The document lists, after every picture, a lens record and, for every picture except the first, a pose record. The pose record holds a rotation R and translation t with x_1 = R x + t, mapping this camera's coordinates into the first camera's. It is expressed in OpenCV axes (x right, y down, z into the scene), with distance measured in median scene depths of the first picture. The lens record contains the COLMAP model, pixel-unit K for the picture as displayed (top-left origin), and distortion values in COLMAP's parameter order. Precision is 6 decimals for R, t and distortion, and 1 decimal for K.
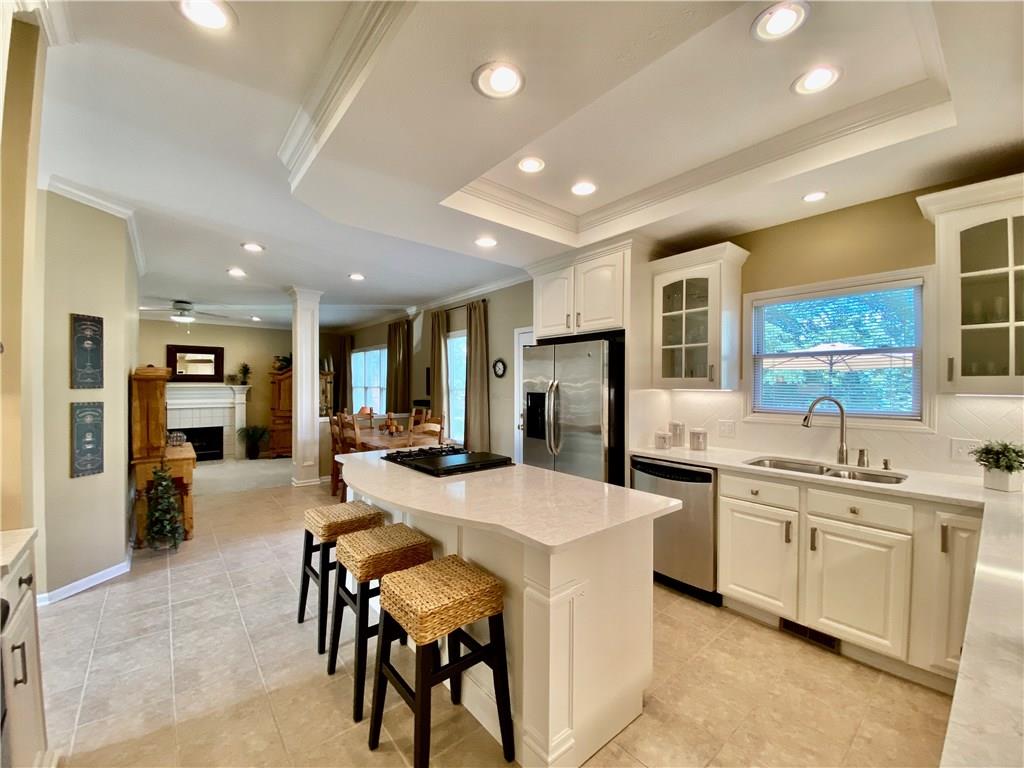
lens RADIAL K [[418.0, 0, 513.1], [0, 418.0, 386.5], [0, 0, 1]] dist [0.025116, -0.022072]
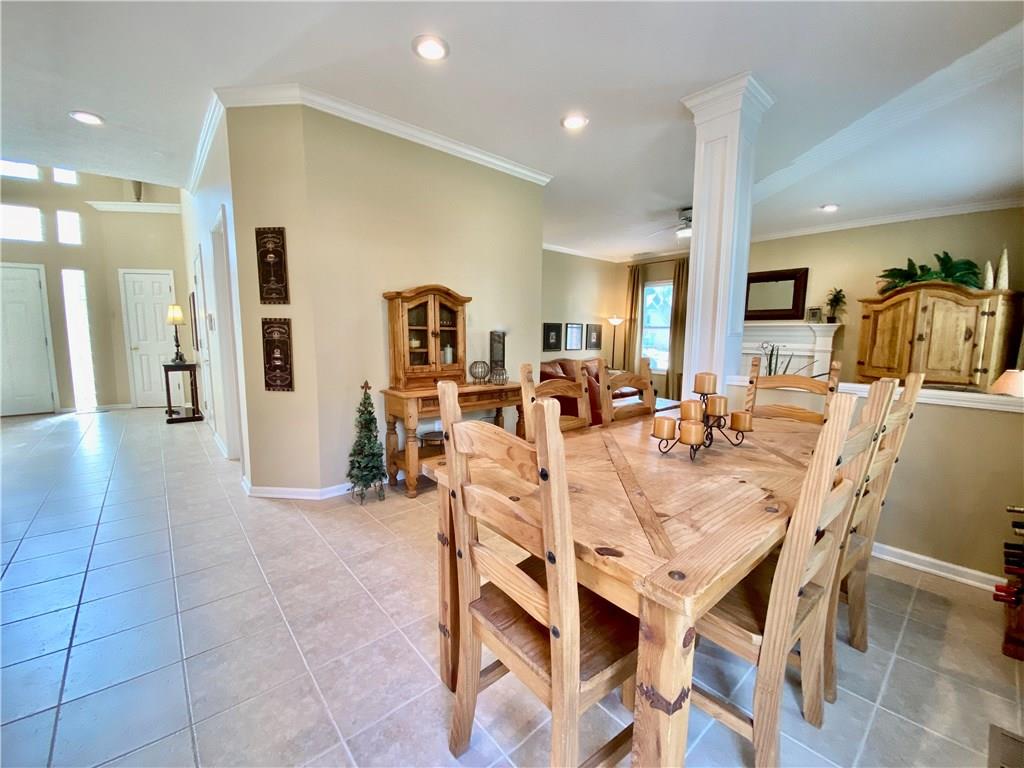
lens RADIAL K [[418.0, 0, 513.1], [0, 418.0, 386.5], [0, 0, 1]] dist [0.025116, -0.022072]
pose [[0.018389, 0.119570, -0.992656, 0.002981], [-0.014390, 0.992752, 0.119315, 0.034081], [0.999727, 0.012091, 0.019976, 0.738572]]
